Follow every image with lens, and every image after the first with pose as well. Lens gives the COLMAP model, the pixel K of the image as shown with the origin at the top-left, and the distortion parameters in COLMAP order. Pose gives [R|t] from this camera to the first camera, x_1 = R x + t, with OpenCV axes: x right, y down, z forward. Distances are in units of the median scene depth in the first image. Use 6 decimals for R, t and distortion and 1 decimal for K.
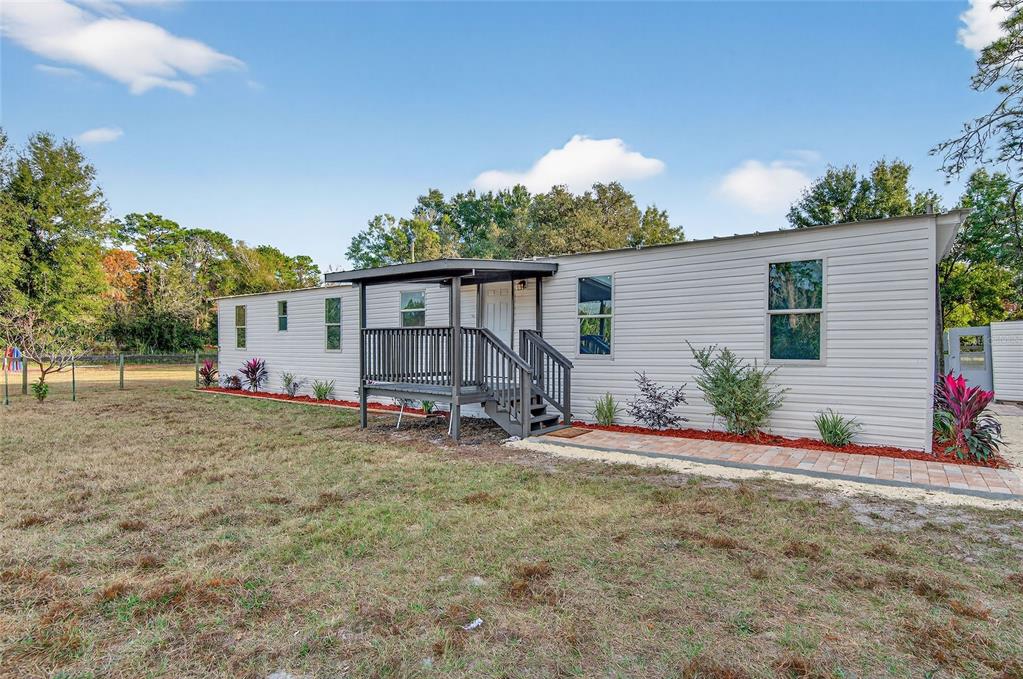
lens RADIAL K [[524.0, 0, 508.1], [0, 524.0, 343.9], [0, 0, 1]] dist [-0.000662, -0.000961]
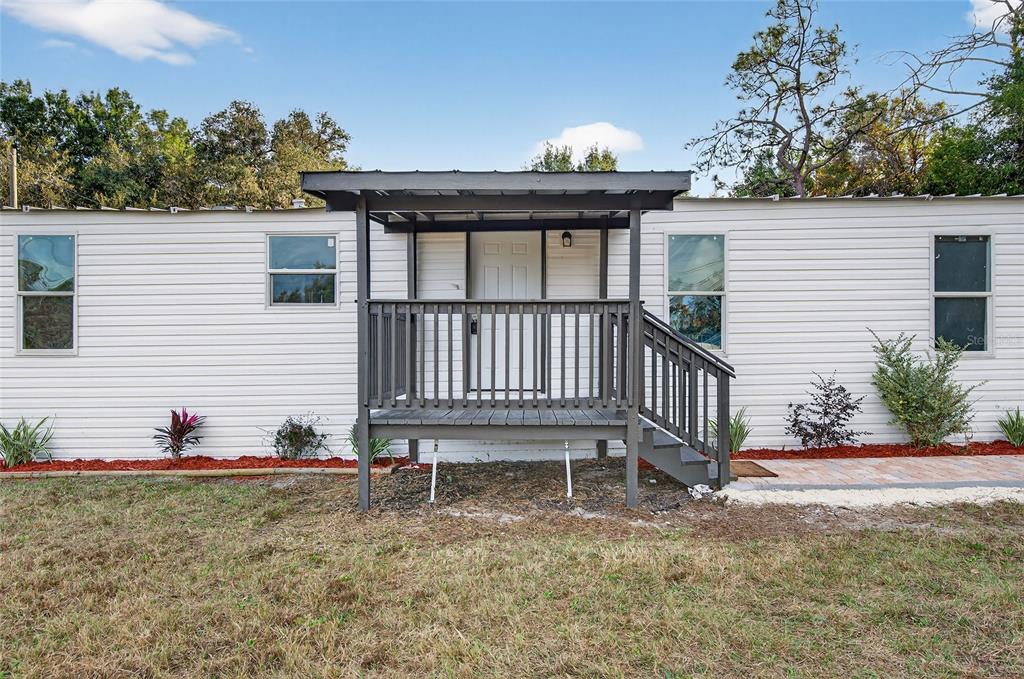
lens RADIAL K [[669.2, 0, 512.0], [0, 669.2, 339.5], [0, 0, 1]] dist [0.008248, 0.000648]
pose [[0.801892, -0.002949, 0.597461, -0.523296], [0.004682, 0.999988, -0.001348, 0.006904], [-0.597450, 0.003878, 0.801897, 0.427133]]
